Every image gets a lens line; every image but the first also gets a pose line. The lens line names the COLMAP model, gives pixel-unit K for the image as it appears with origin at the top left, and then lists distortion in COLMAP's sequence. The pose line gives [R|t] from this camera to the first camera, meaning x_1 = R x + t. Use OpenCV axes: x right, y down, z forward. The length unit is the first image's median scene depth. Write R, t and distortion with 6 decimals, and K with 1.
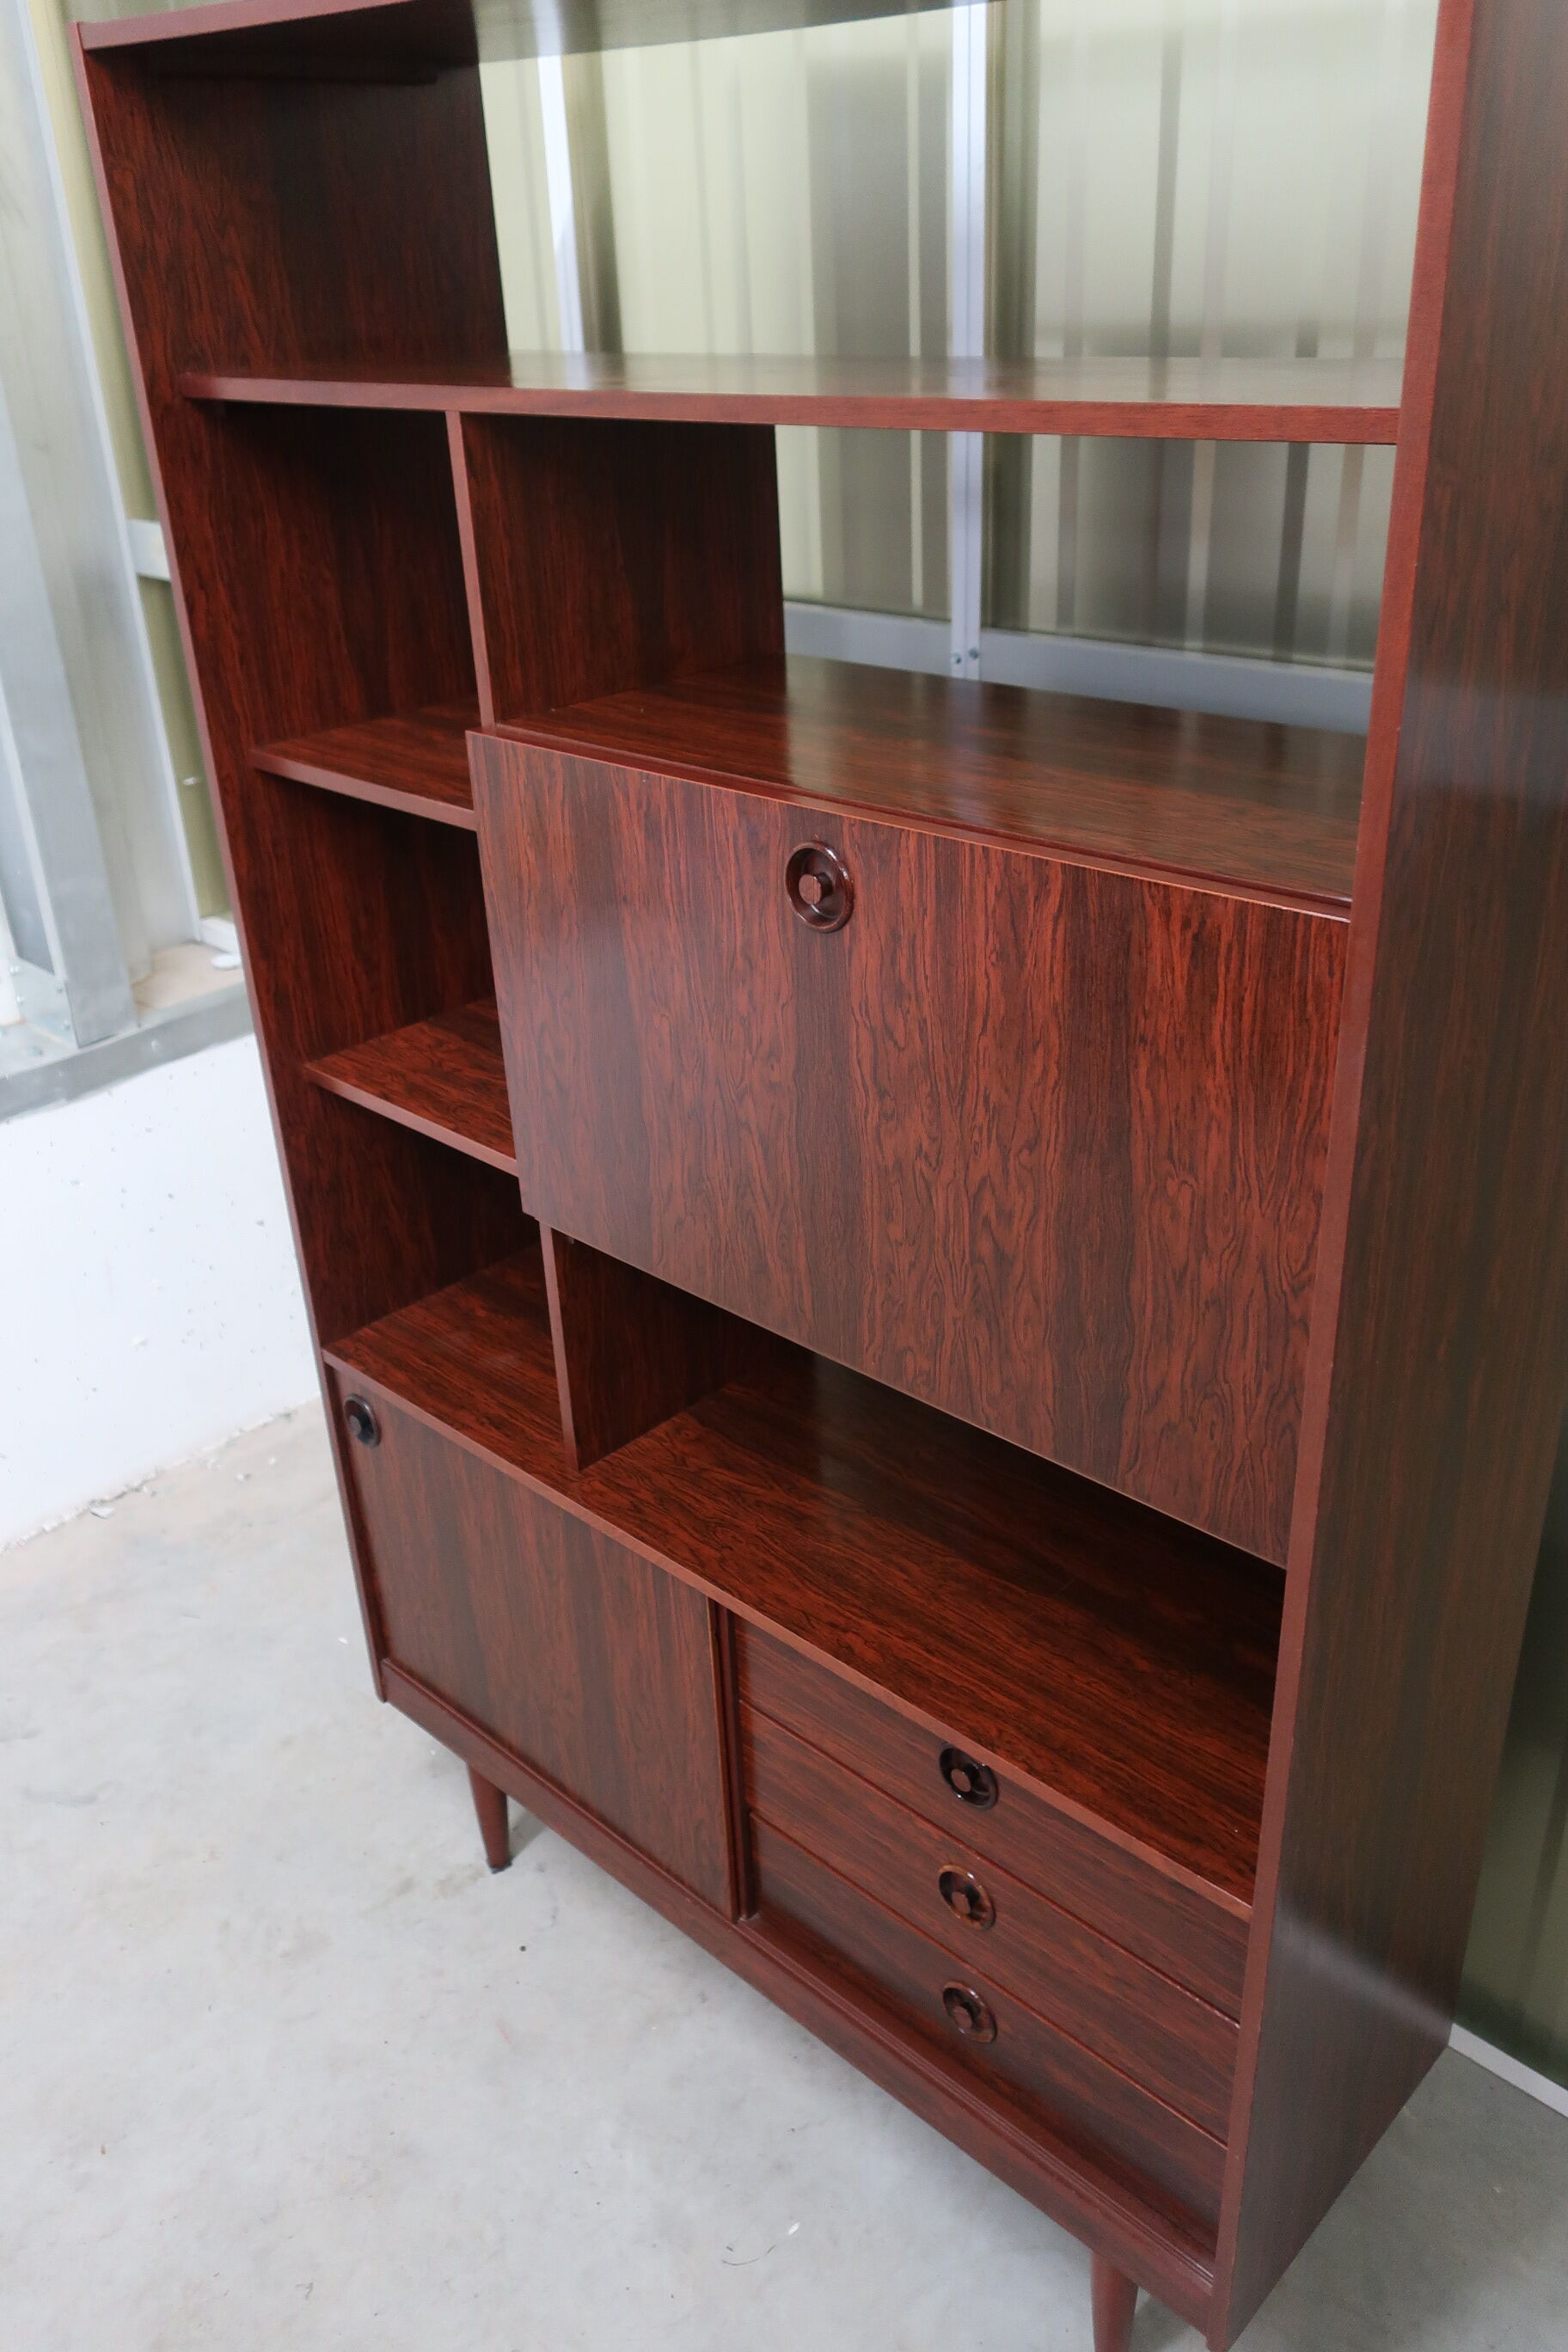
lens RADIAL K [[1861.1, 0, 760.8], [0, 1861.1, 1180.1], [0, 0, 1]] dist [-0.013807, 0.030733]
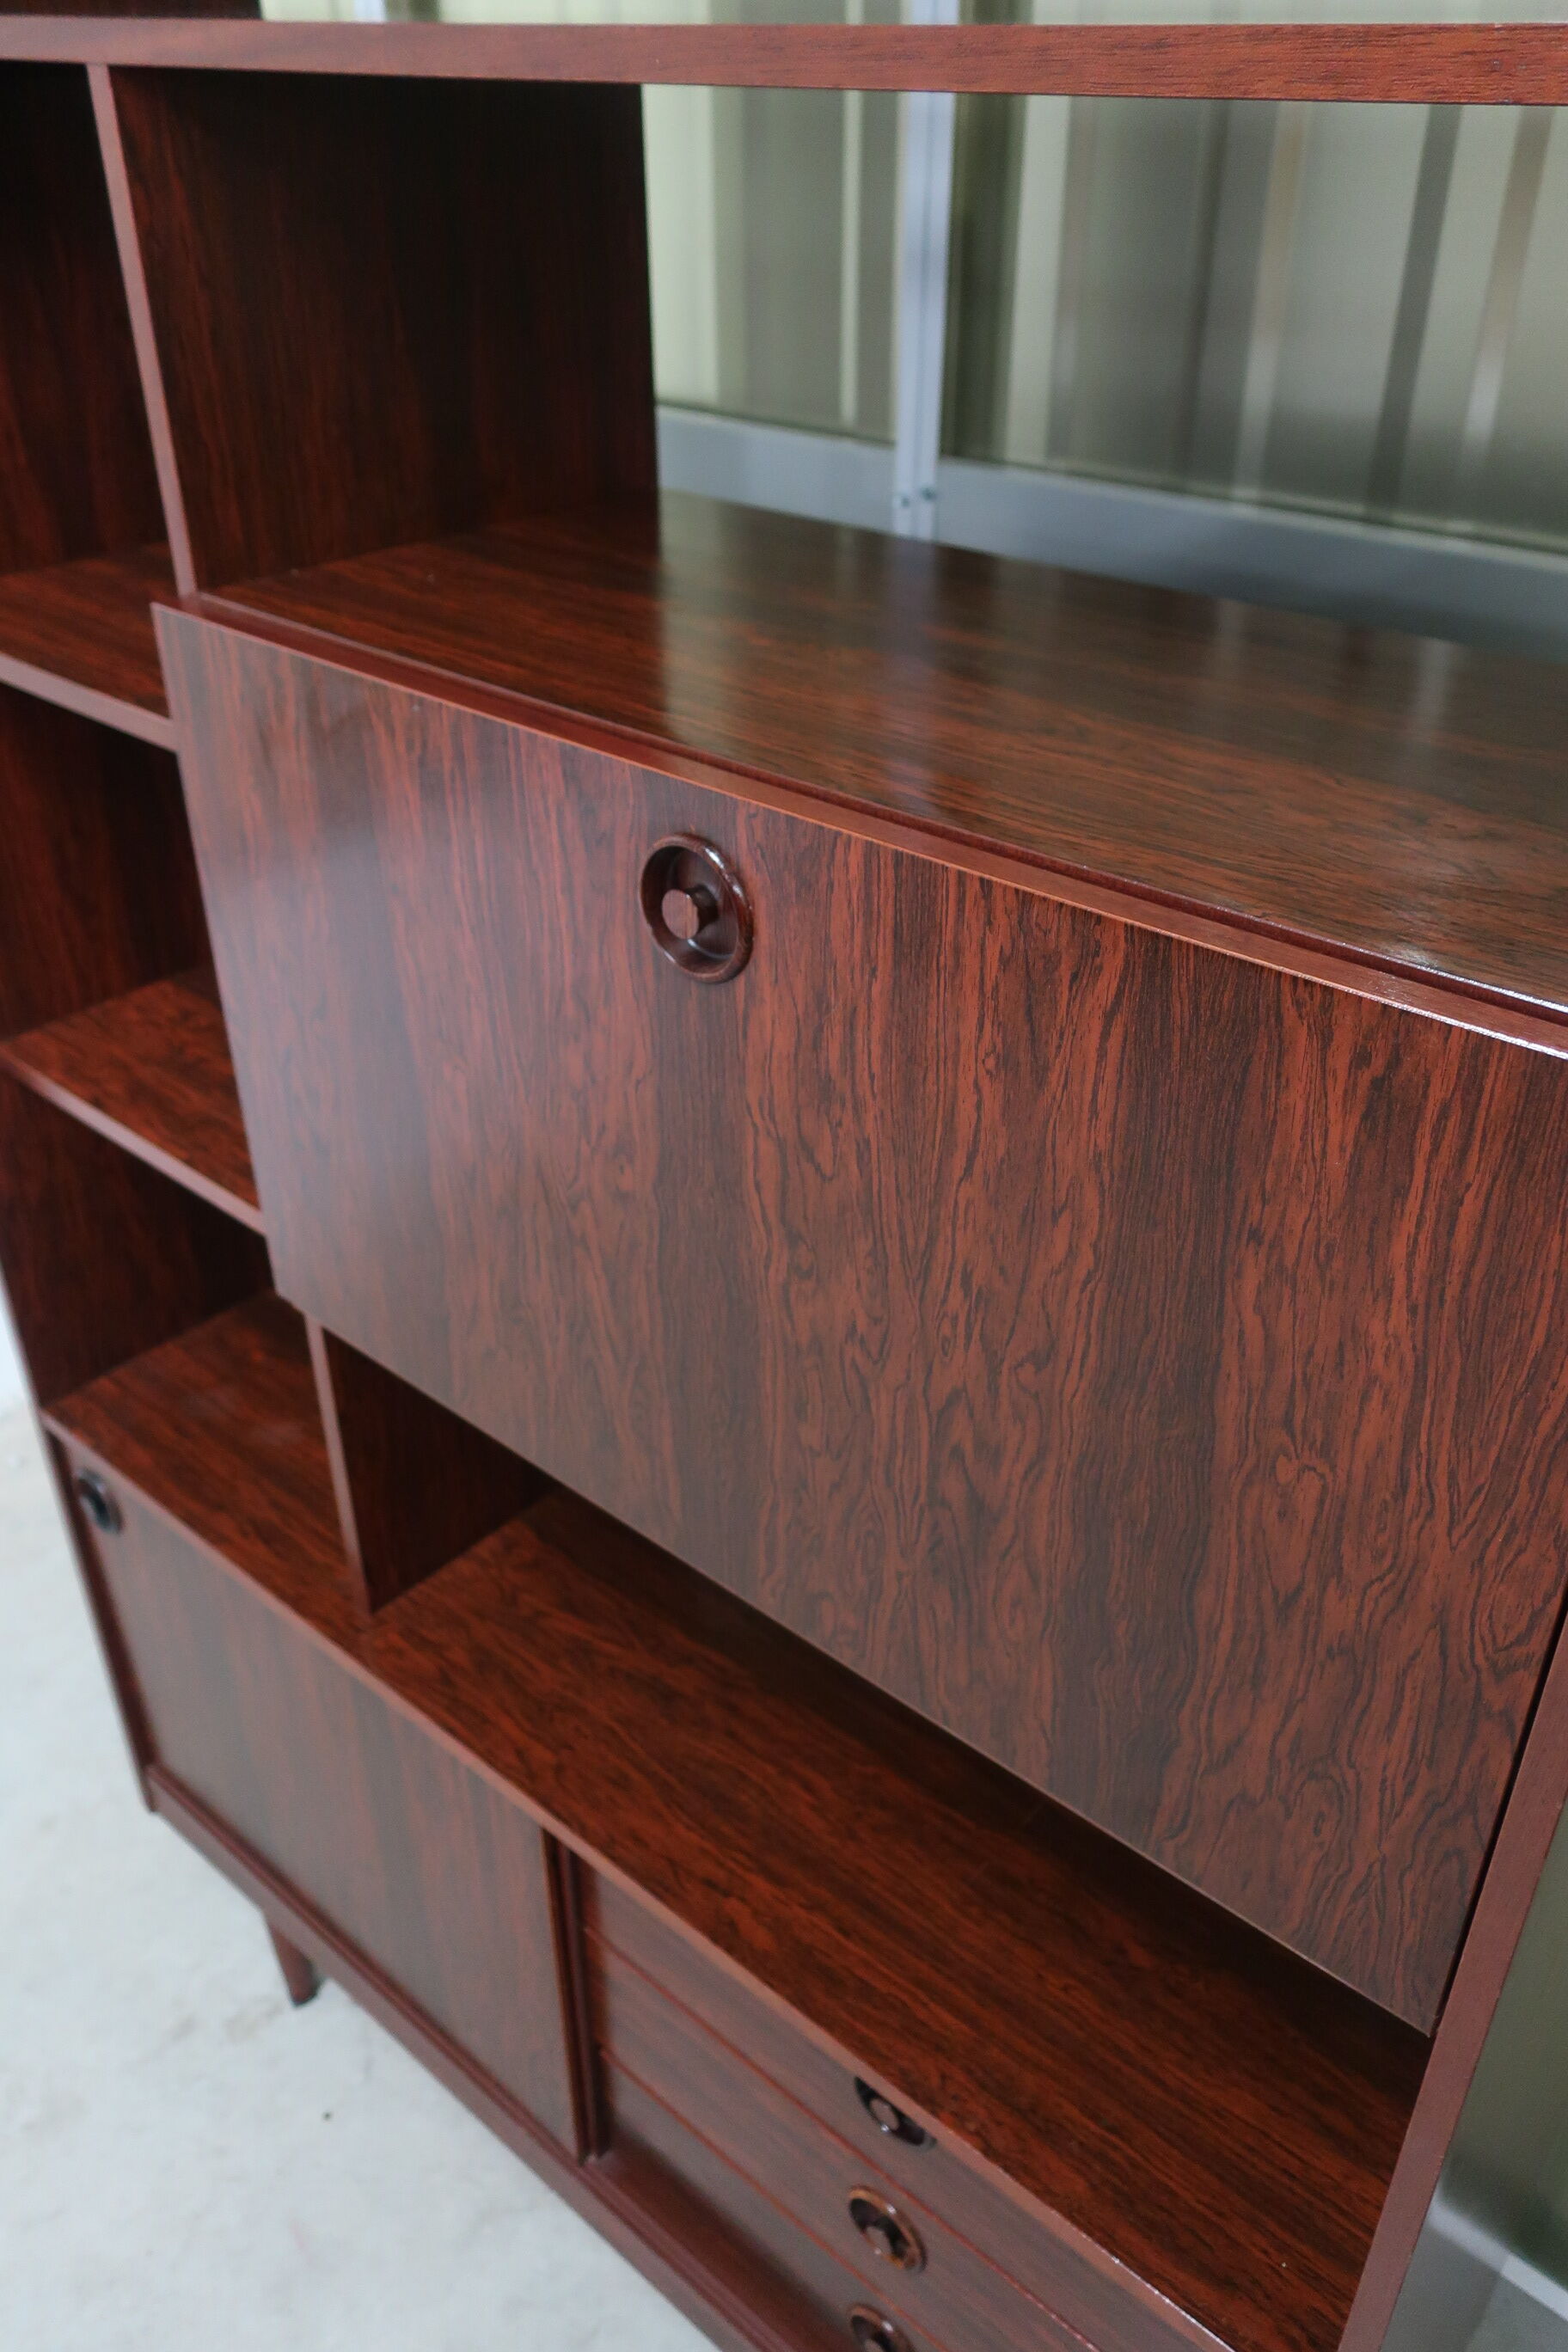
lens RADIAL K [[1861.1, 0, 768.8], [0, 1861.1, 1182.9], [0, 0, 1]] dist [-0.013807, 0.030733]
pose [[0.998060, 0.008449, 0.061681, 0.016542], [-0.014445, 0.995139, 0.097416, -0.114079], [-0.060558, -0.098118, 0.993331, 0.348781]]
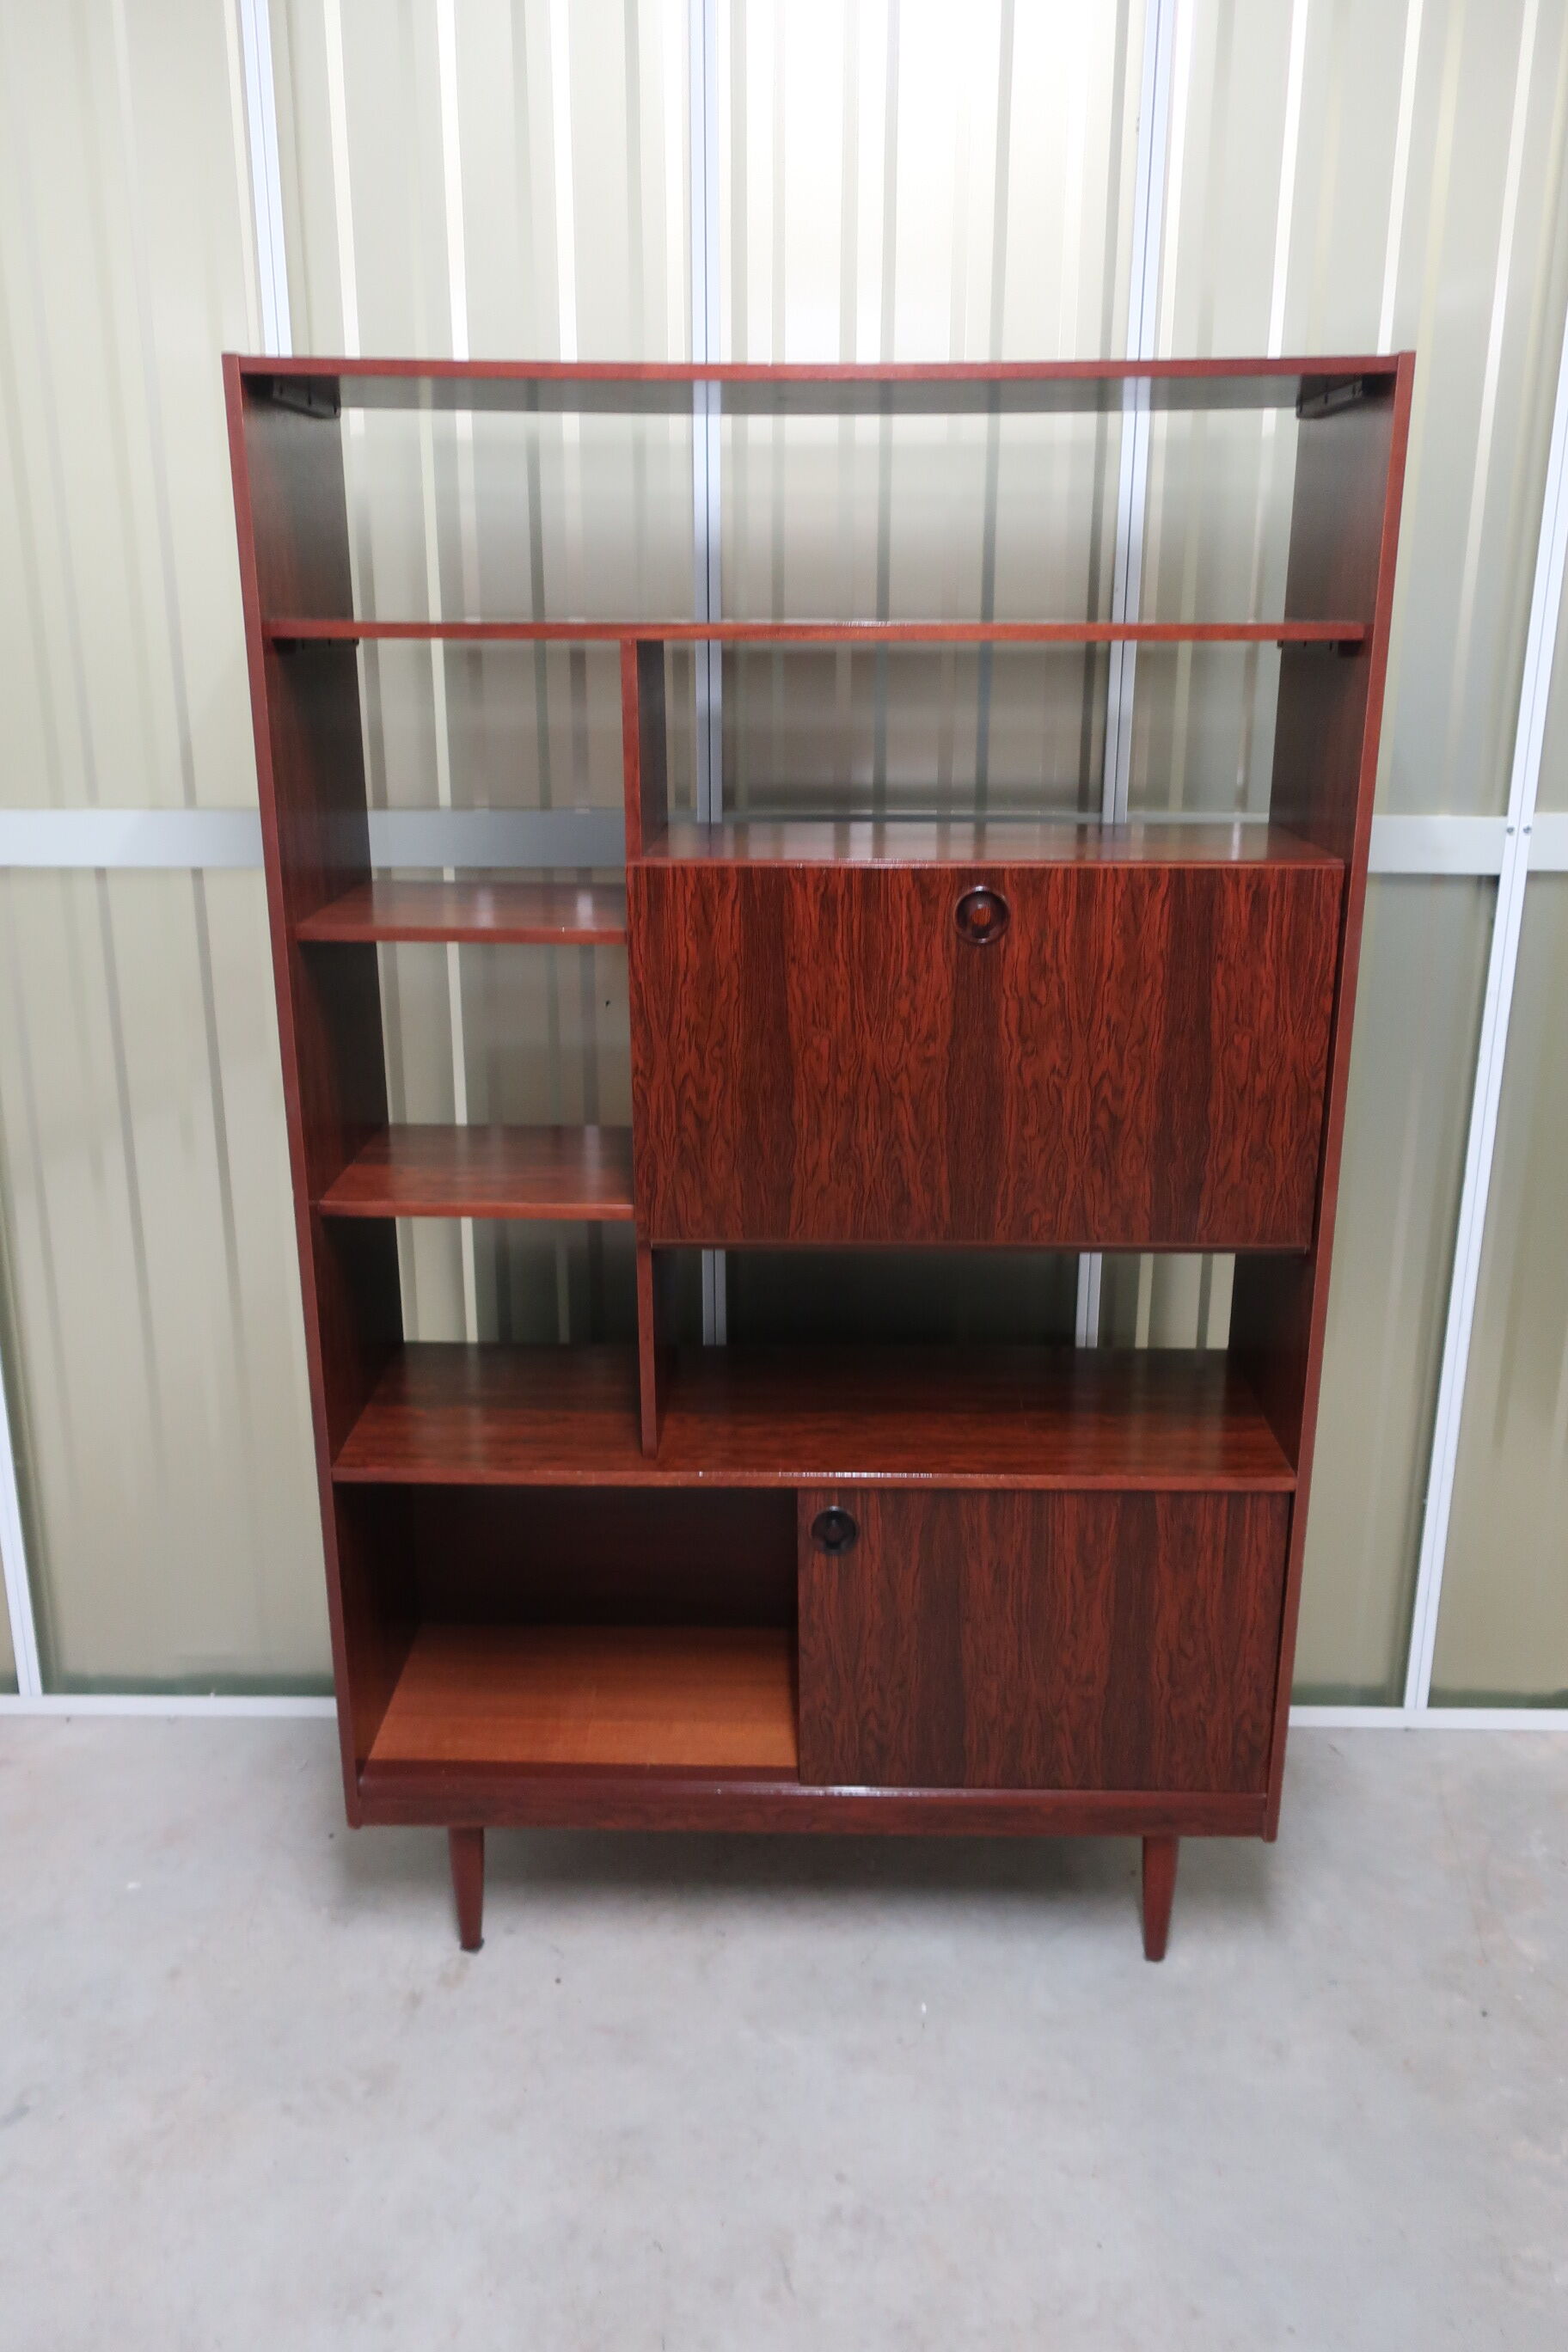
lens RADIAL K [[1861.1, 0, 773.2], [0, 1861.1, 1155.7], [0, 0, 1]] dist [-0.013807, 0.030733]
pose [[0.737002, -0.150683, 0.658880, -1.061019], [0.274400, 0.957586, -0.087939, 0.118853], [-0.617683, 0.245608, 0.747091, -0.035558]]
